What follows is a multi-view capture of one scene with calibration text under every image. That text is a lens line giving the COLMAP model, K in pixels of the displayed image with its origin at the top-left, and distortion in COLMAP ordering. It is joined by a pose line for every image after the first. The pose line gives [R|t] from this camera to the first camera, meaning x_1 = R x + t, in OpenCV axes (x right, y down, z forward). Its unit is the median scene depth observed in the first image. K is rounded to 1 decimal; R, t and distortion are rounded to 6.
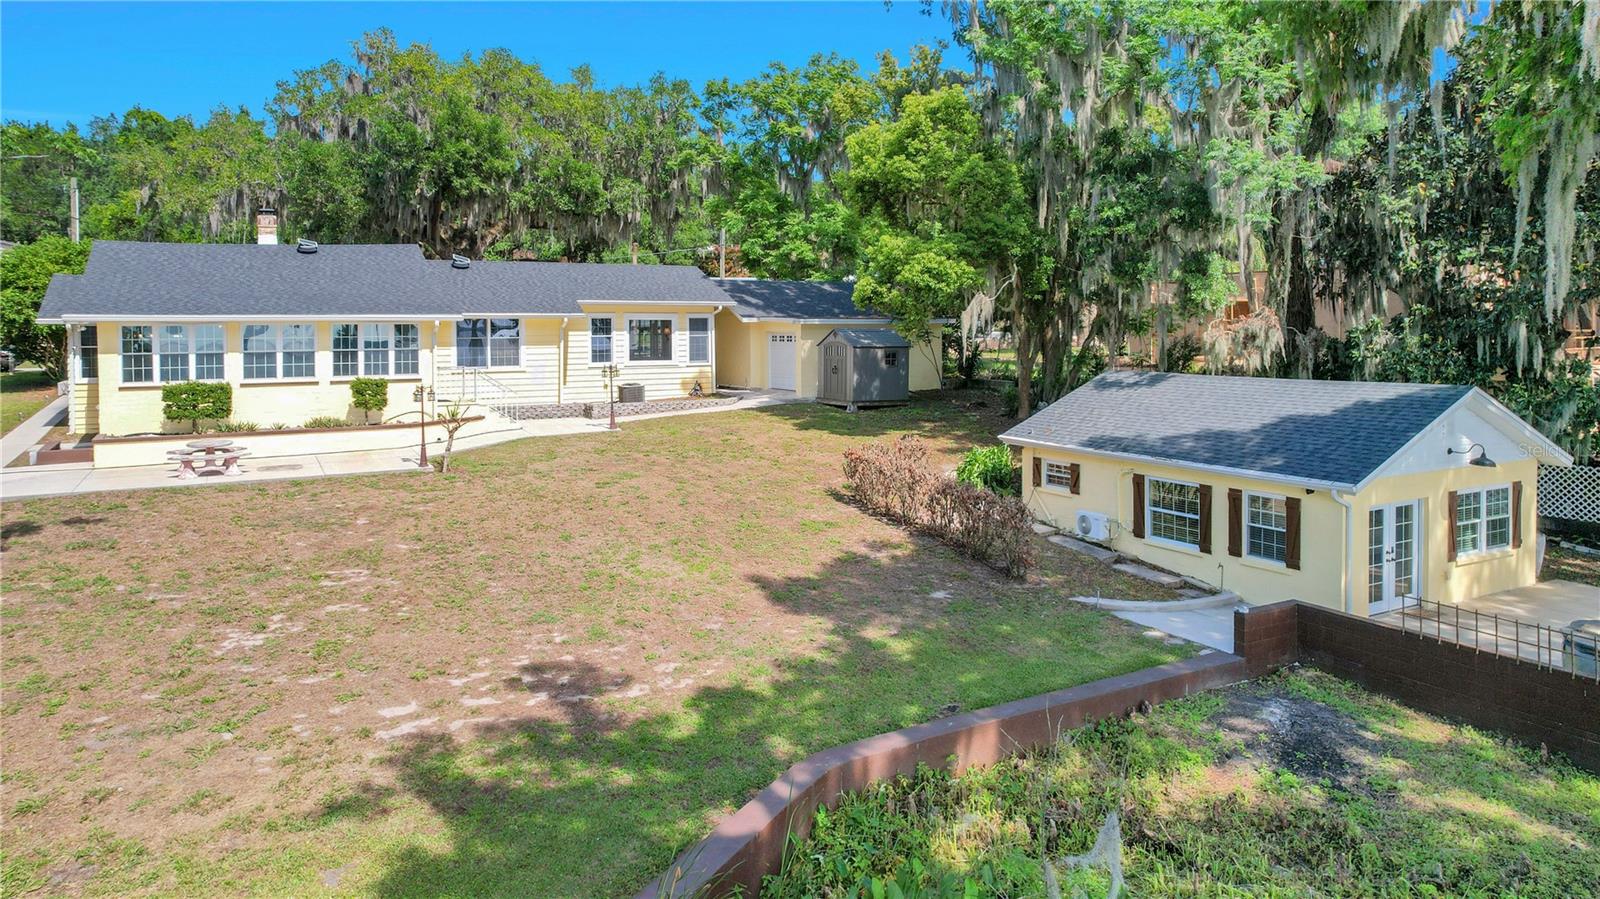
lens RADIAL K [[1036.7, 0, 785.6], [0, 1036.7, 450.3], [0, 0, 1]] dist [-0.009209, 0.045452]
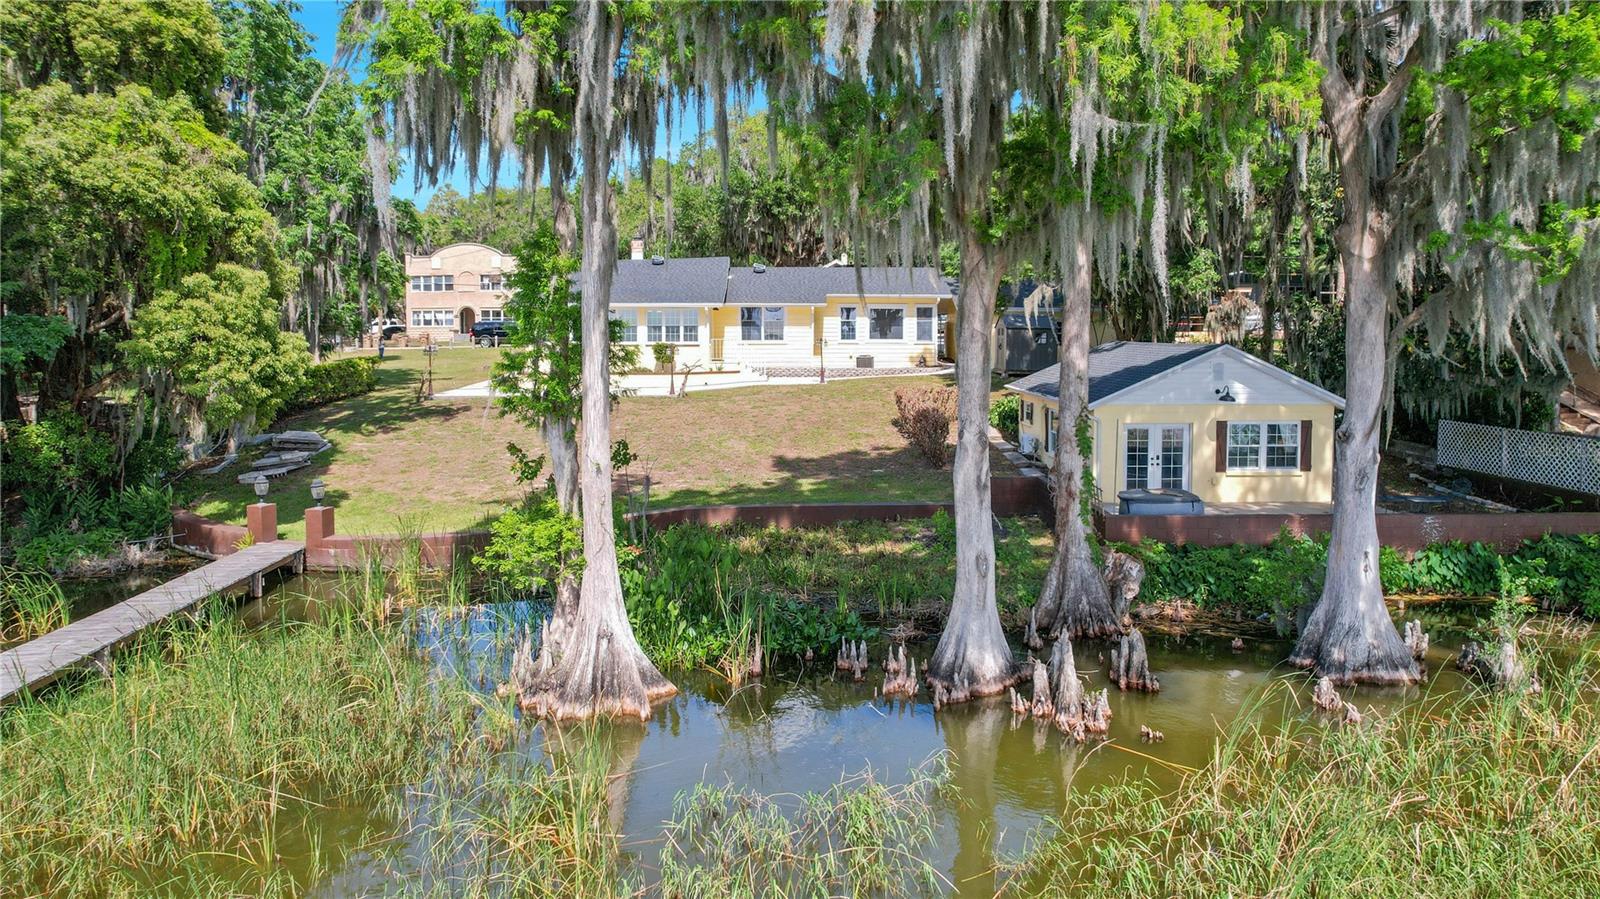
lens RADIAL K [[1036.7, 0, 785.6], [0, 1036.7, 450.3], [0, 0, 1]] dist [-0.009209, 0.045452]
pose [[0.891066, 0.060151, -0.449870, 0.371267], [-0.060754, 0.998067, 0.013112, 0.047309], [0.449789, 0.015648, 0.892998, -0.250692]]
